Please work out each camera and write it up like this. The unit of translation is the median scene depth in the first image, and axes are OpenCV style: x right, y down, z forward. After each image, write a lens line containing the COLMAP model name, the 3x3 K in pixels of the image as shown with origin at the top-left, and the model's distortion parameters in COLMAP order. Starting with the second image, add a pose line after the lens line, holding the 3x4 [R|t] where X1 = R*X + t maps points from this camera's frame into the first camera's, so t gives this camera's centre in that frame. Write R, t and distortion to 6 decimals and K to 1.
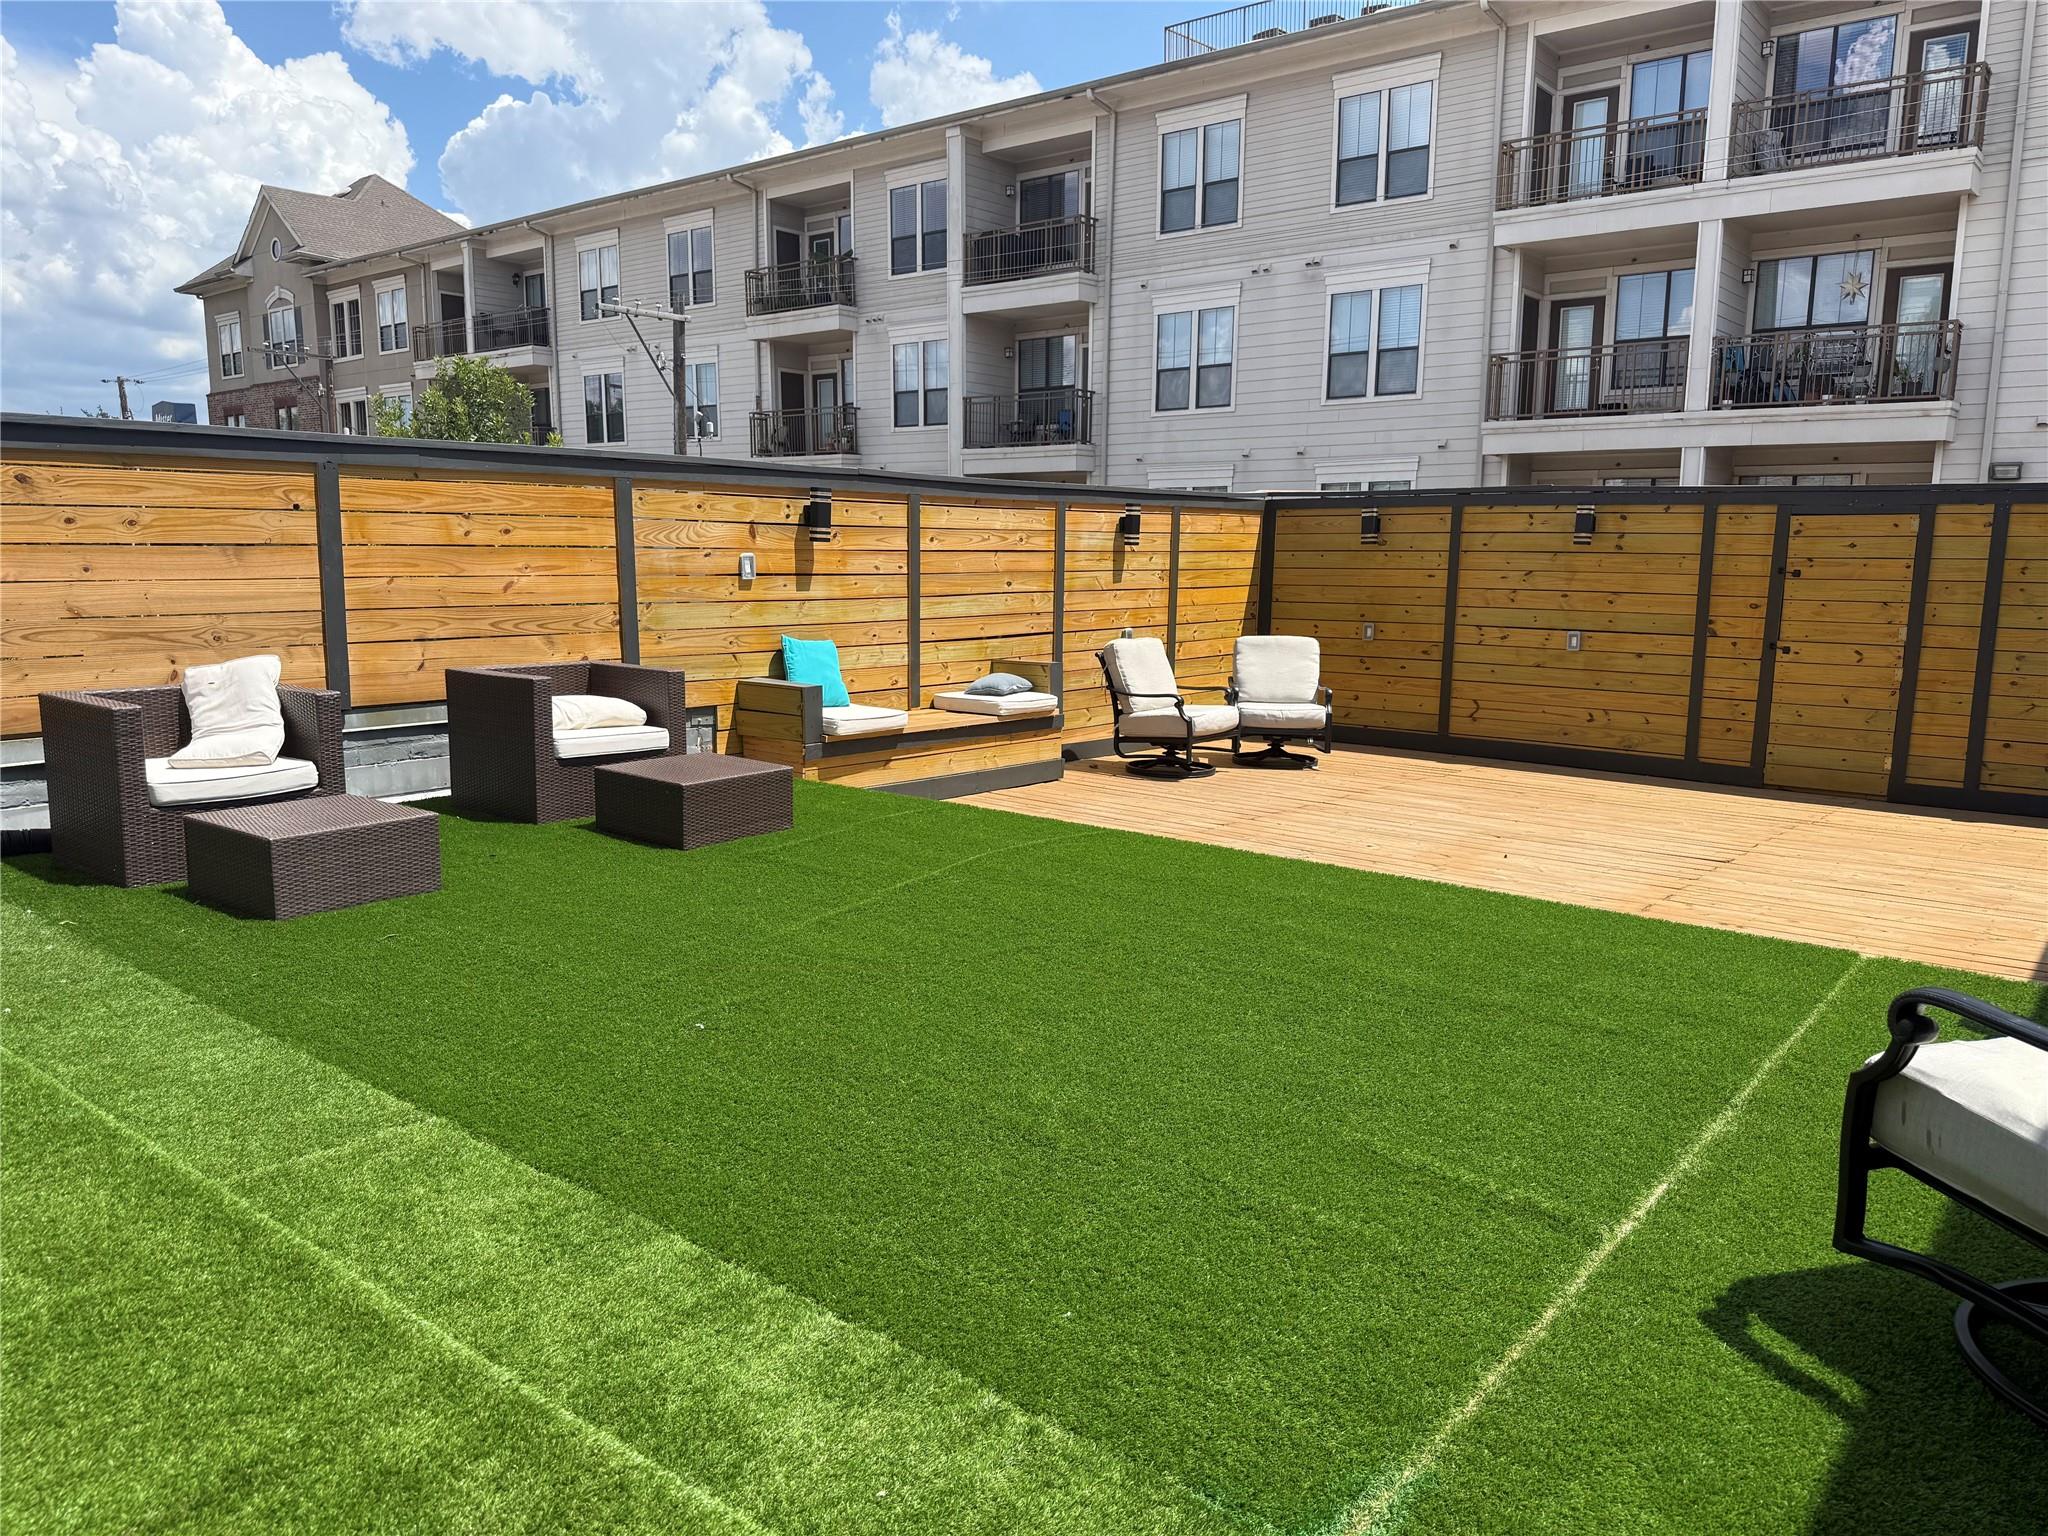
lens RADIAL K [[1453.6, 0, 1024.0], [0, 1453.6, 768.0], [0, 0, 1]] dist [0.024093, -0.026342]
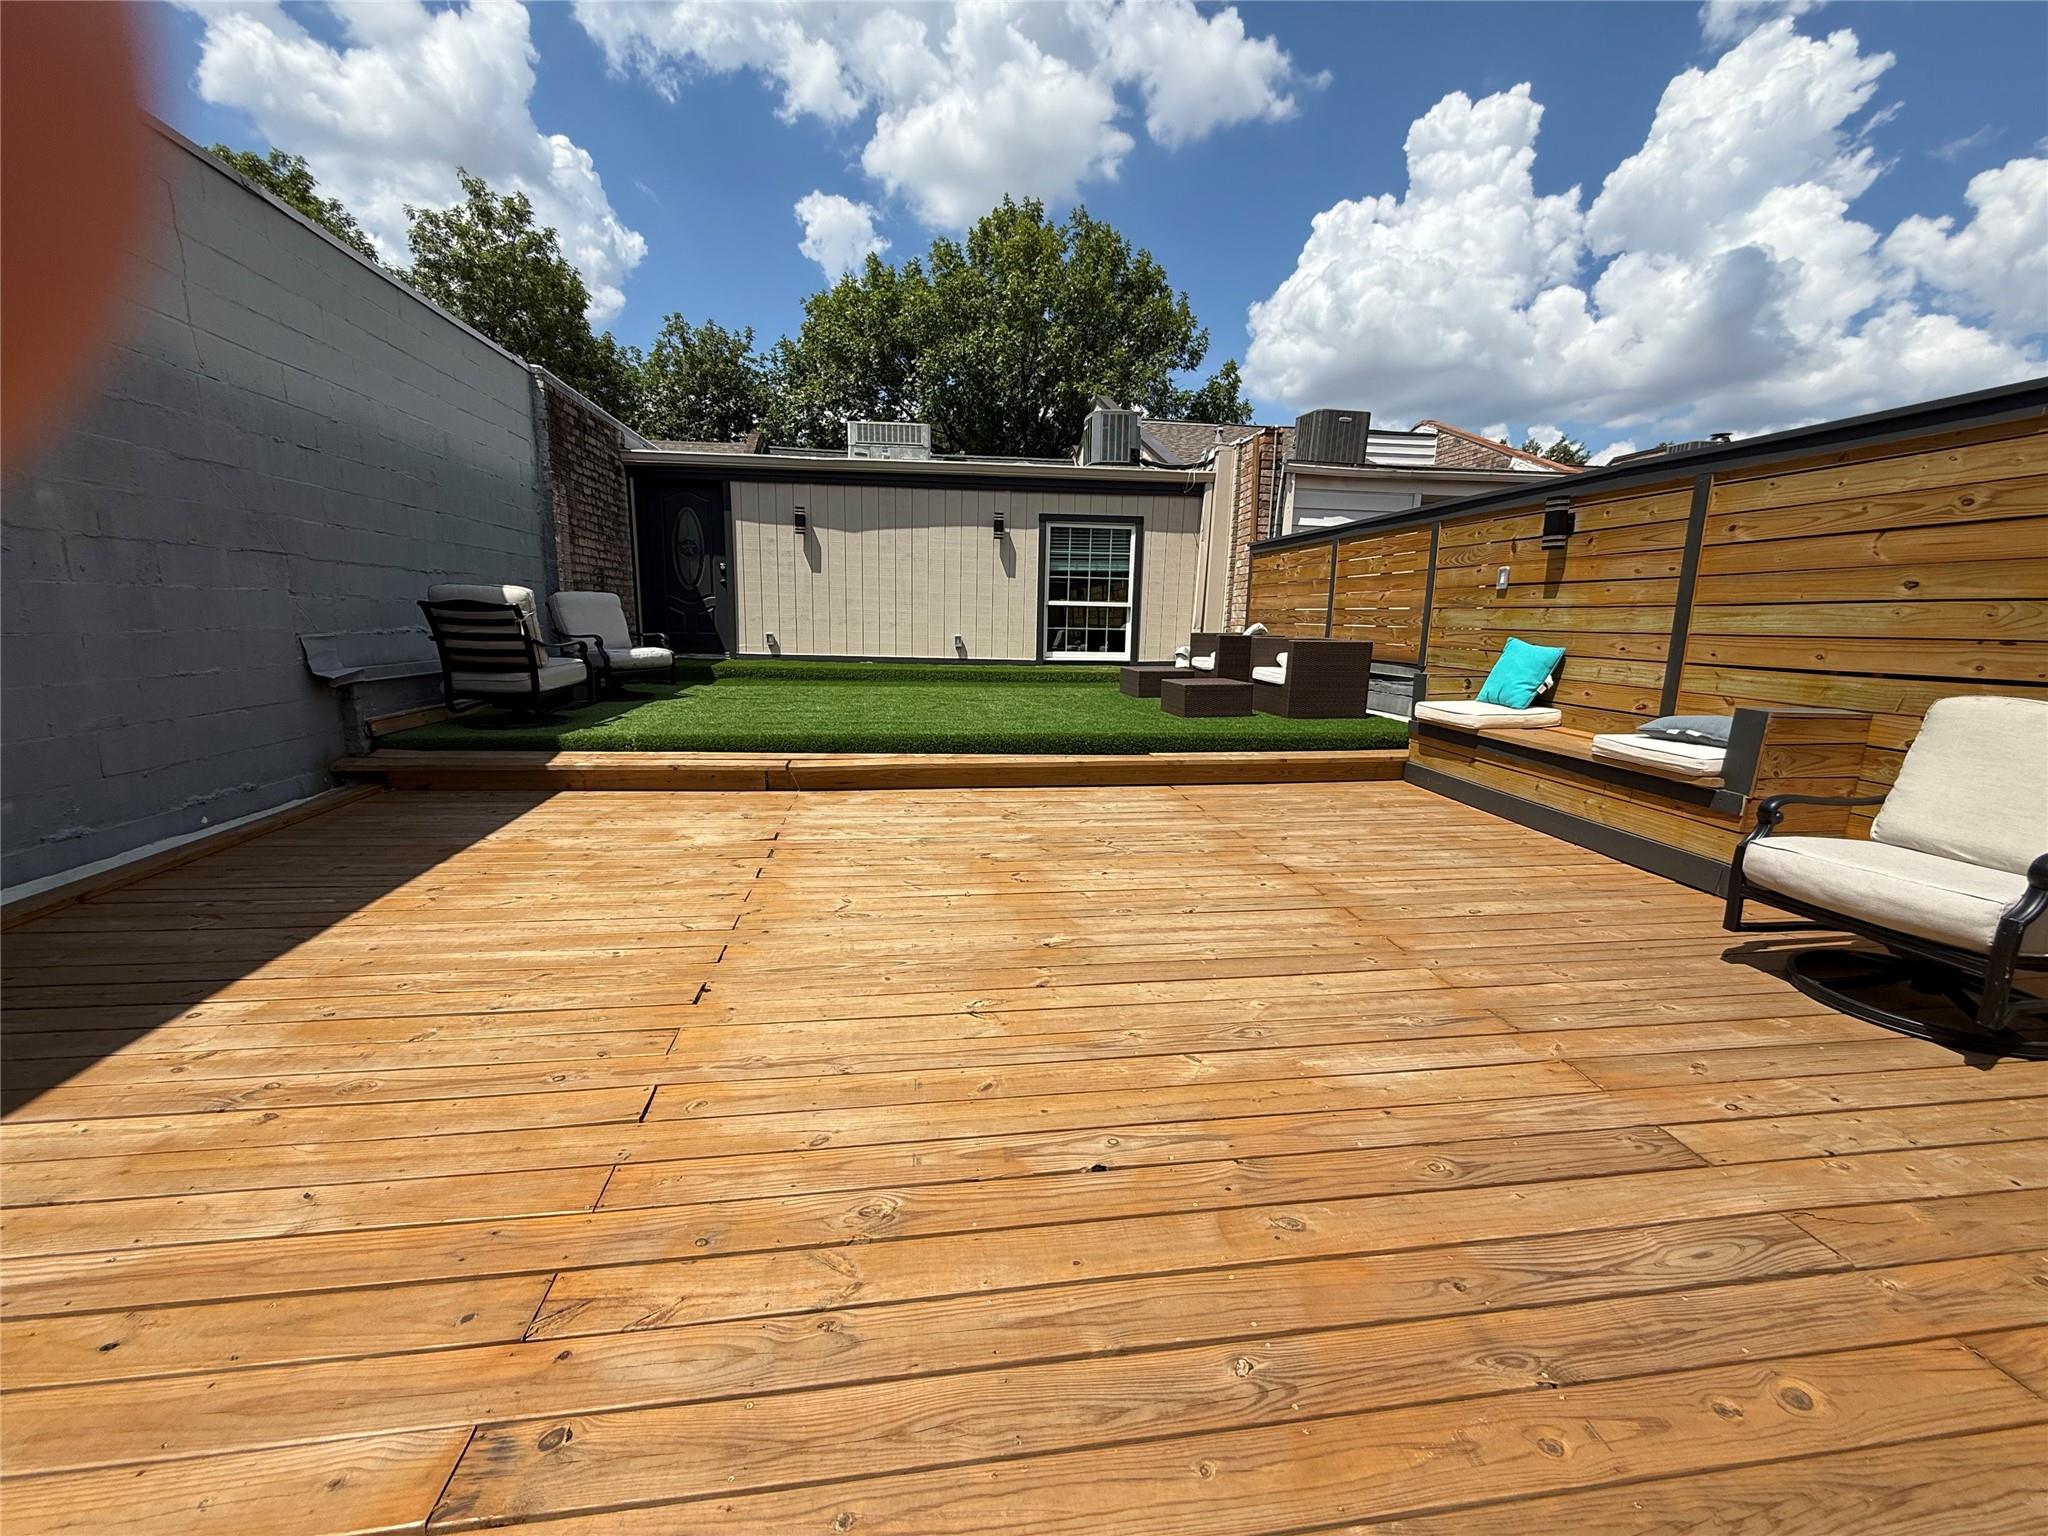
lens RADIAL K [[822.1, 0, 1016.6], [0, 822.1, 763.2], [0, 0, 1]] dist [-0.000166, 0.001194]
pose [[-0.670193, 0.108071, -0.734277, 0.784231], [-0.137438, 0.954159, 0.265877, -0.159856], [0.729351, 0.279107, -0.624618, 1.586759]]
